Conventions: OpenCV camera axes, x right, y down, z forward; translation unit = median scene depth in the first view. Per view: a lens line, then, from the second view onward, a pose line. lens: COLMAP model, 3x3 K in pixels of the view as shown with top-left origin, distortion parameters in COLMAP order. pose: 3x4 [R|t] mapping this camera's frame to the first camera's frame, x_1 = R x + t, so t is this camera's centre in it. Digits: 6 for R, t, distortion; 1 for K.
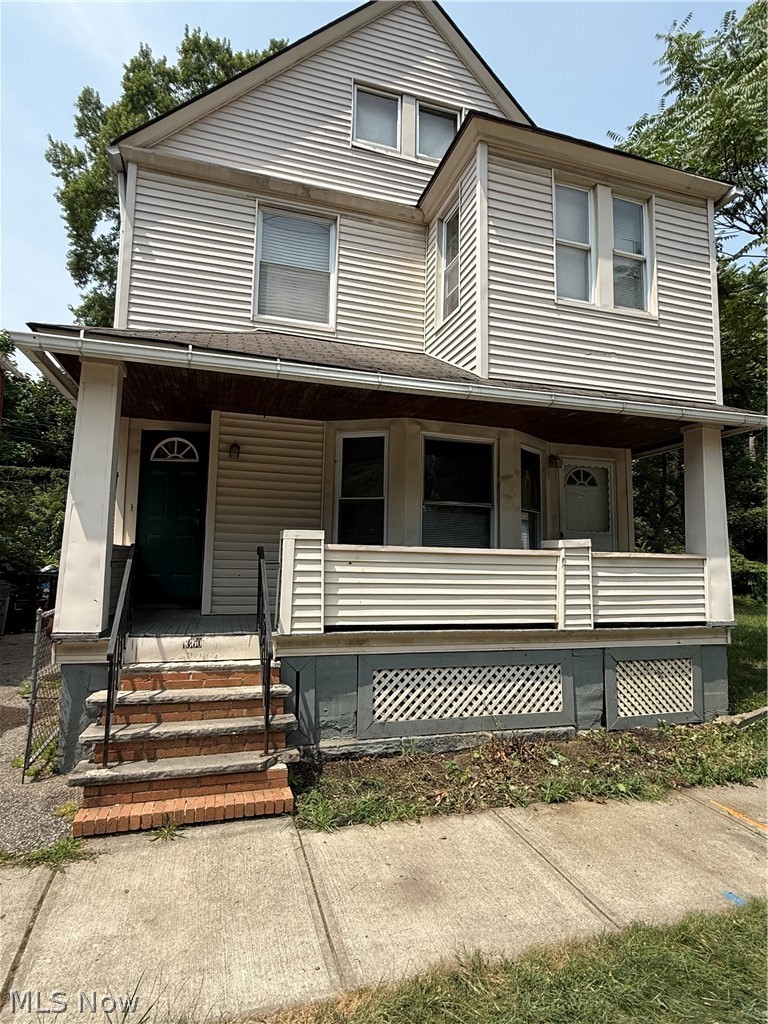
lens RADIAL K [[563.8, 0, 385.0], [0, 563.8, 507.9], [0, 0, 1]] dist [-0.004195, -0.000720]
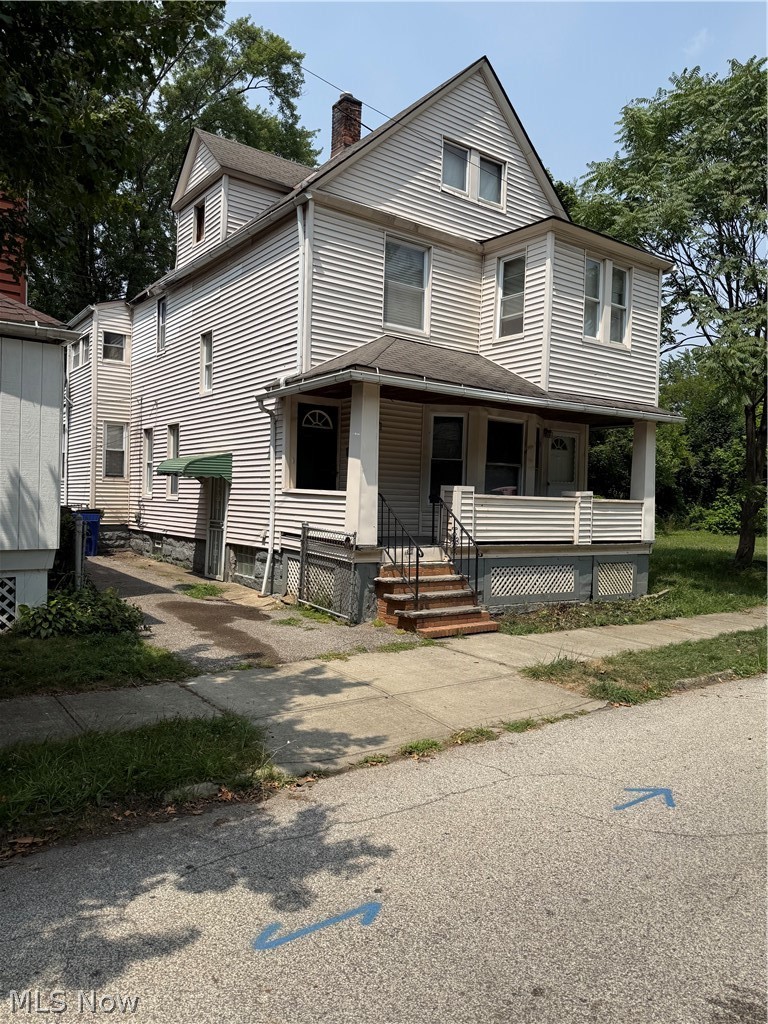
lens RADIAL K [[719.6, 0, 384.0], [0, 719.6, 512.0], [0, 0, 1]] dist [0.124888, -0.340412]
pose [[0.943865, 0.005194, 0.330292, -0.848470], [-0.047273, 0.991709, 0.119494, -0.101823], [-0.326933, -0.128400, 0.936284, -0.747557]]
